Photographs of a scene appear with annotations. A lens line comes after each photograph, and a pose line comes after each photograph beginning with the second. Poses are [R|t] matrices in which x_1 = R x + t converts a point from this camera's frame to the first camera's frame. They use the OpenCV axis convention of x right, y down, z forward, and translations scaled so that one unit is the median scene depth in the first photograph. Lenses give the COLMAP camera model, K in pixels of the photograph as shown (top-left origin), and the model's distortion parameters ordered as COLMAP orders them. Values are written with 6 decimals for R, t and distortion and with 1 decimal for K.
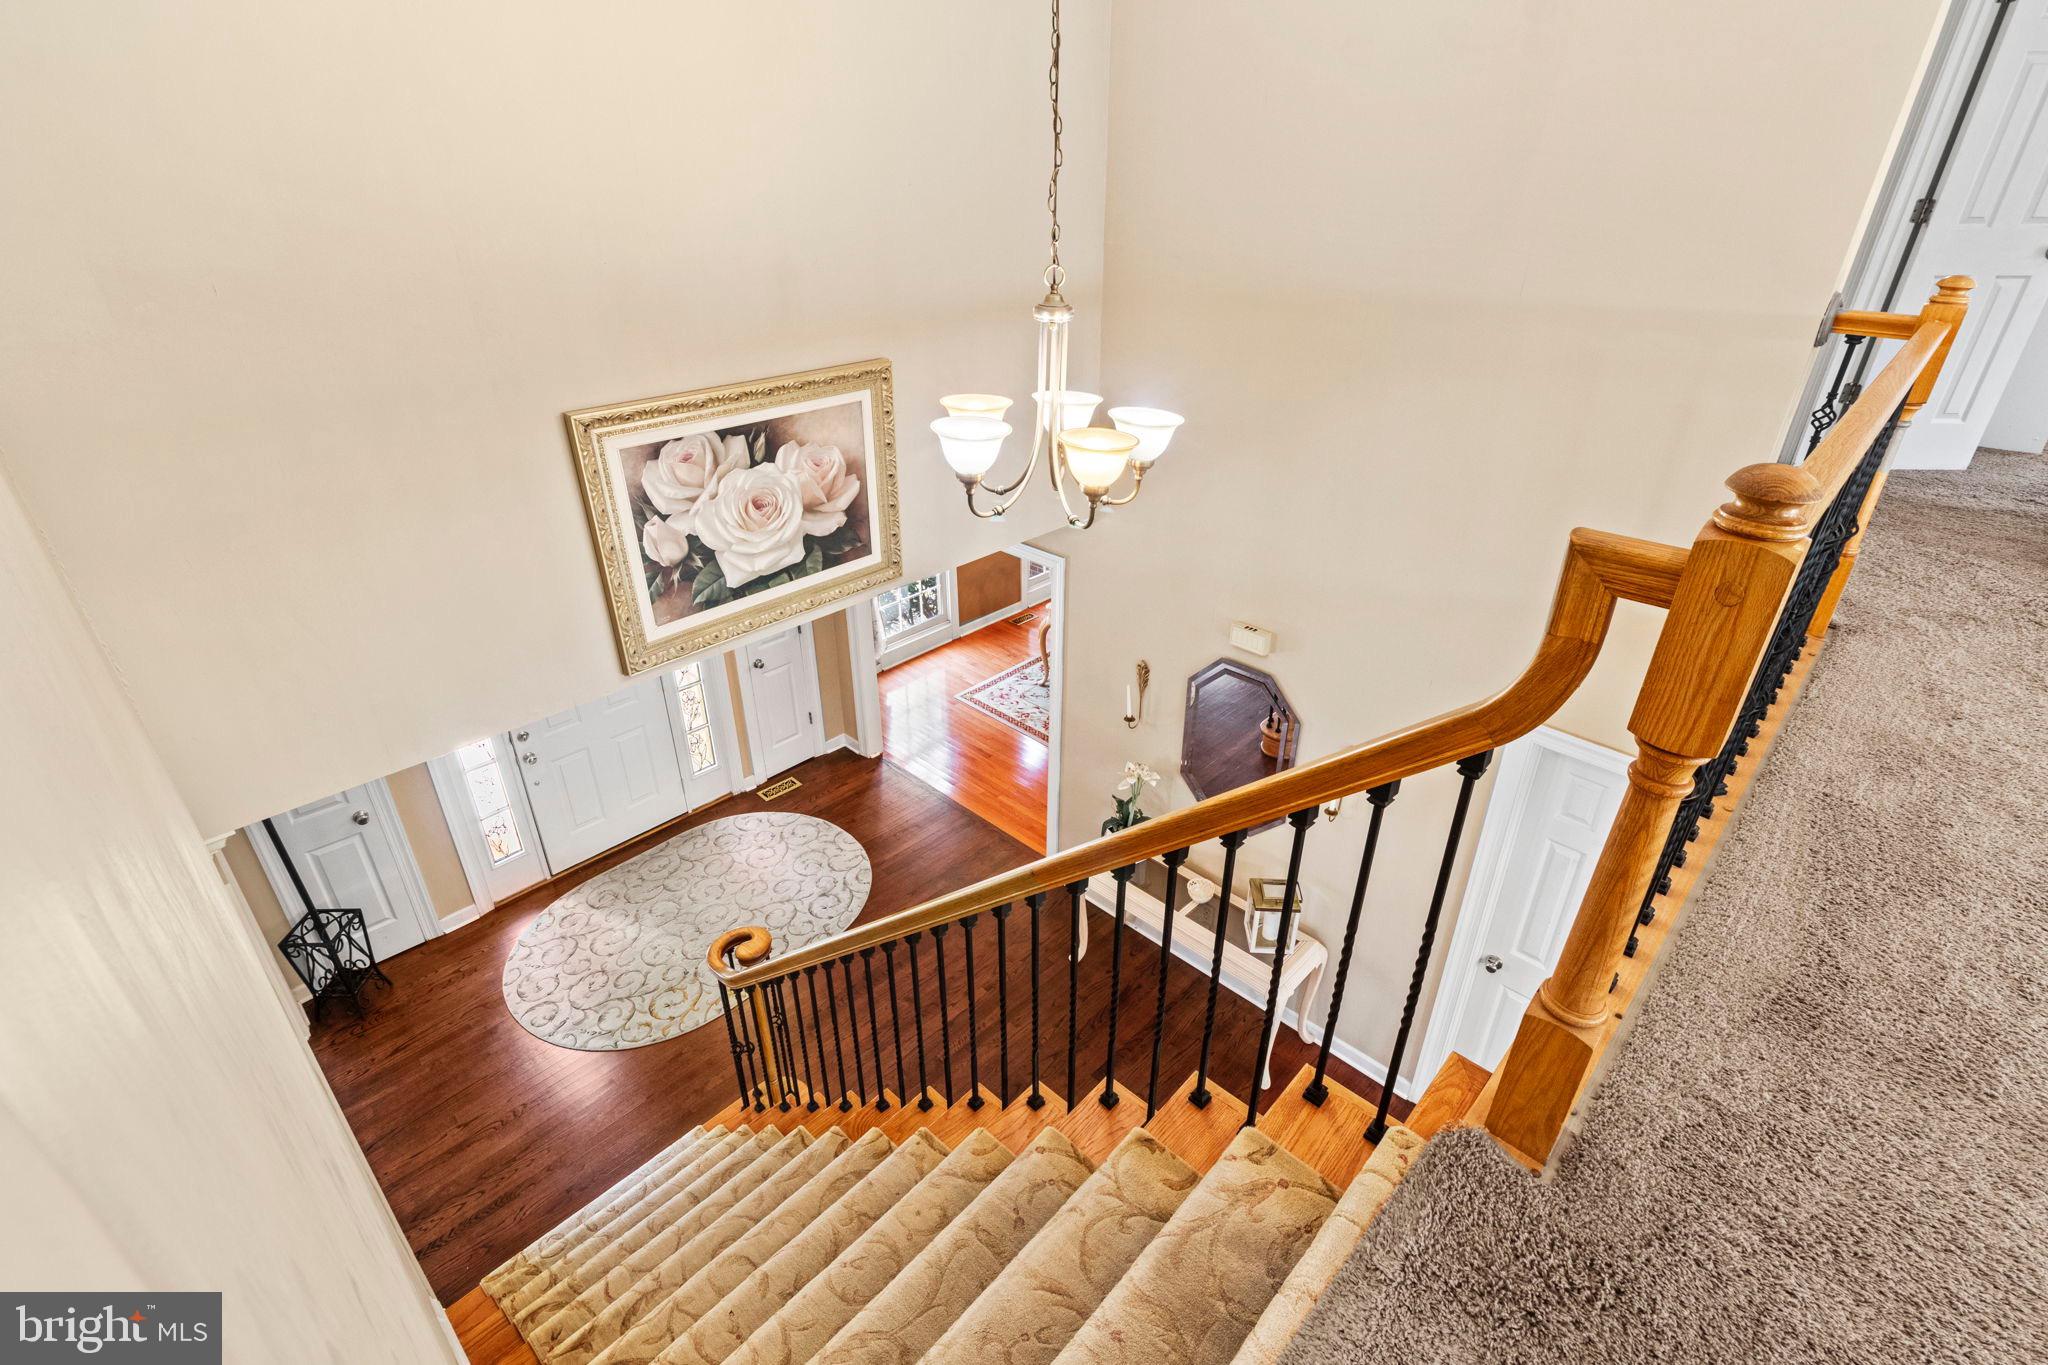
lens RADIAL K [[956.9, 0, 1030.1], [0, 956.9, 660.3], [0, 0, 1]] dist [-0.002048, -0.000987]
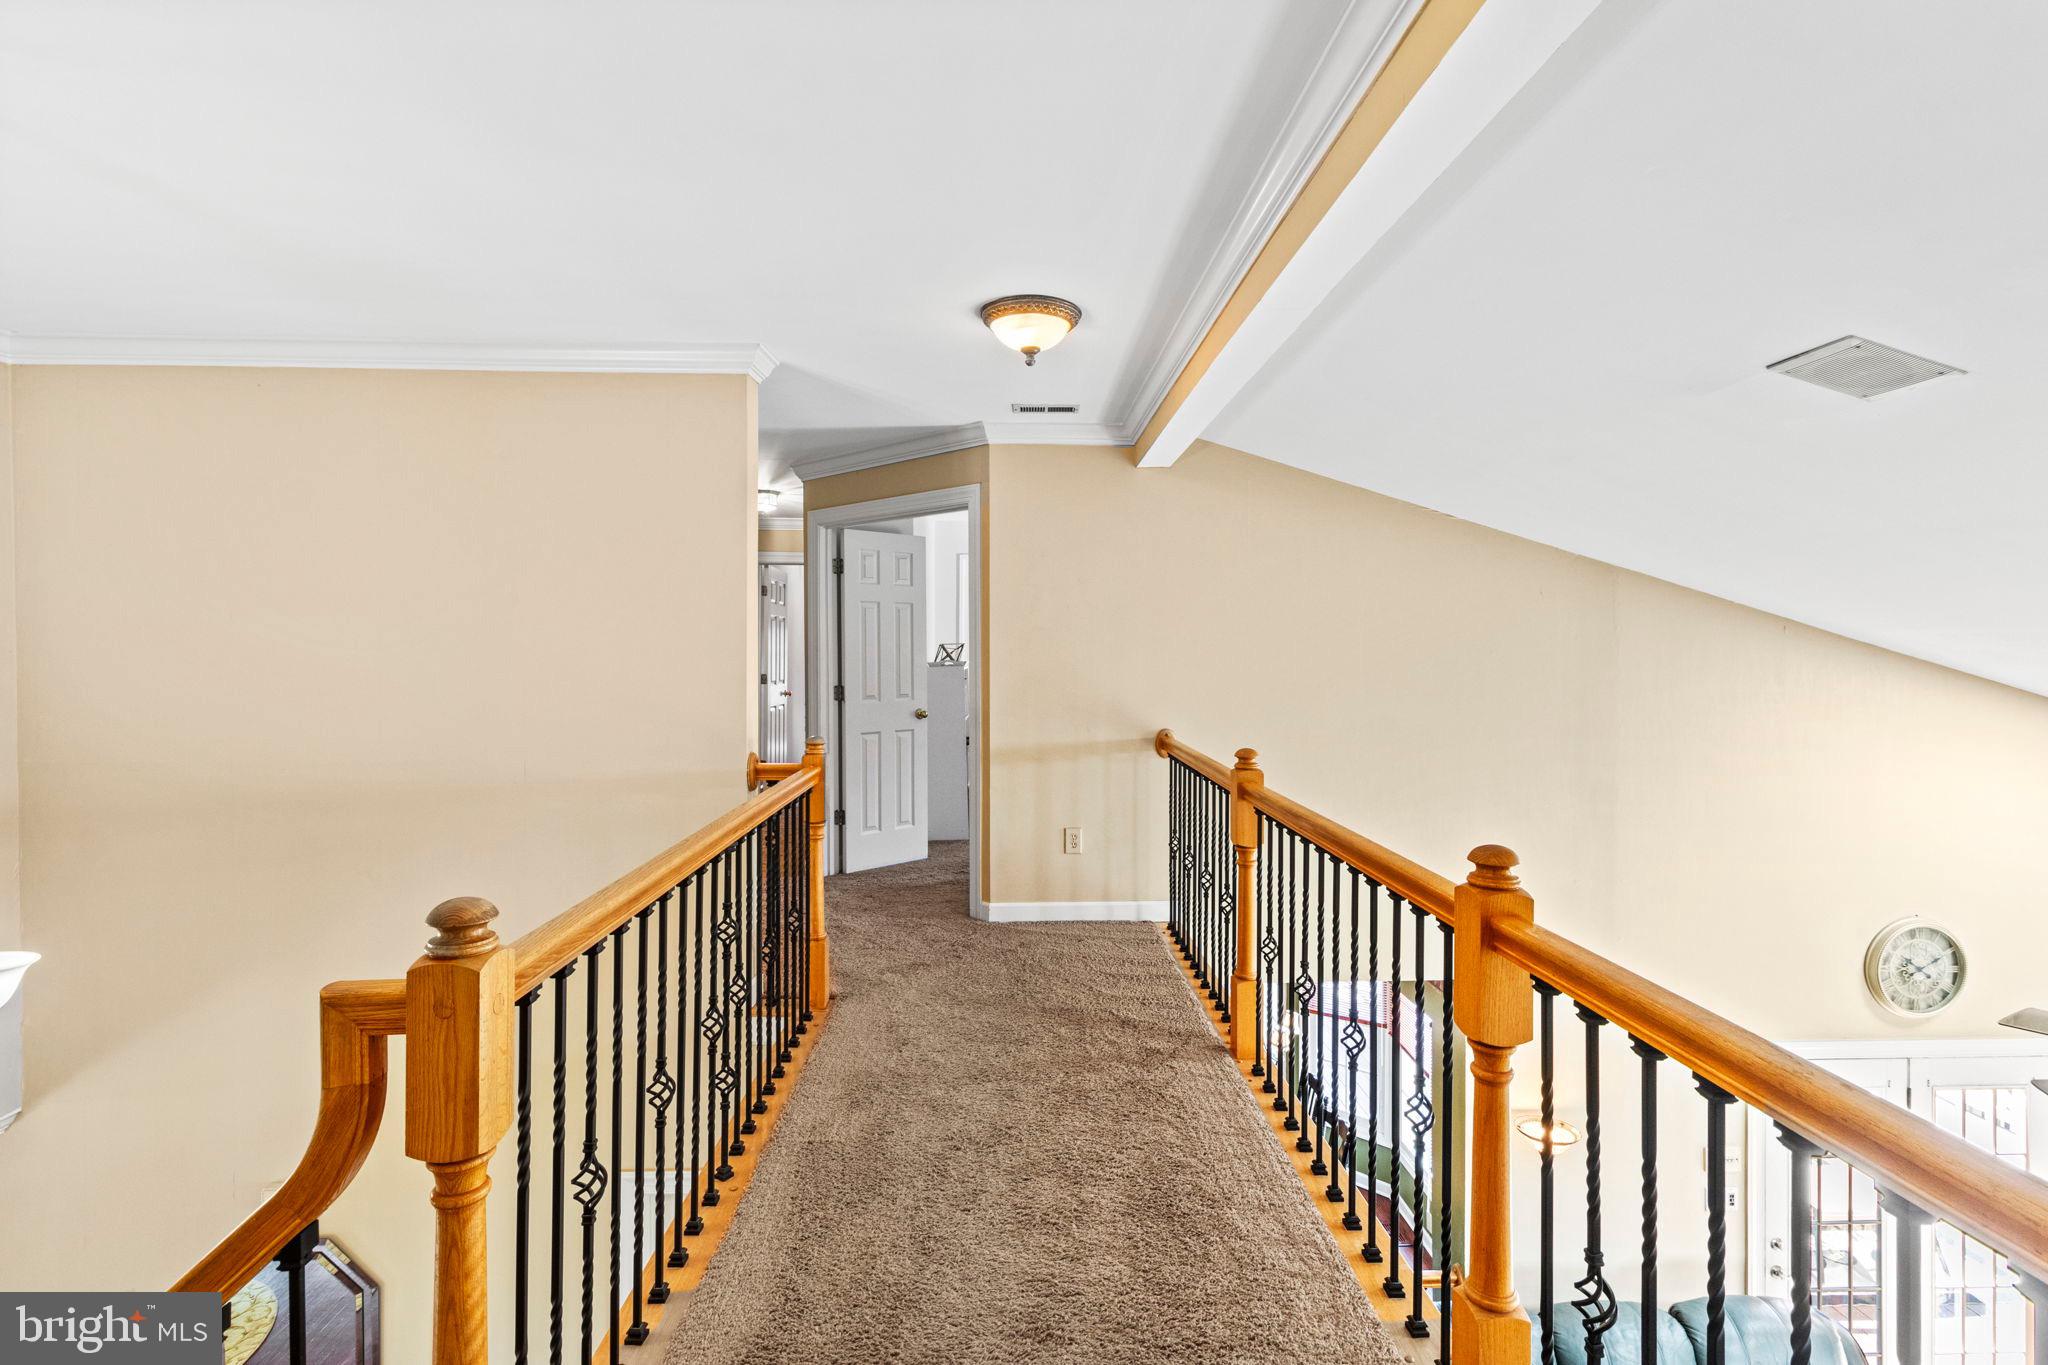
lens RADIAL K [[956.9, 0, 1030.1], [0, 956.9, 660.3], [0, 0, 1]] dist [-0.002048, -0.000987]
pose [[0.699063, -0.008620, 0.715008, 0.225427], [0.337108, 0.885807, -0.318911, 0.101541], [-0.630611, 0.463973, 0.622141, -0.243012]]
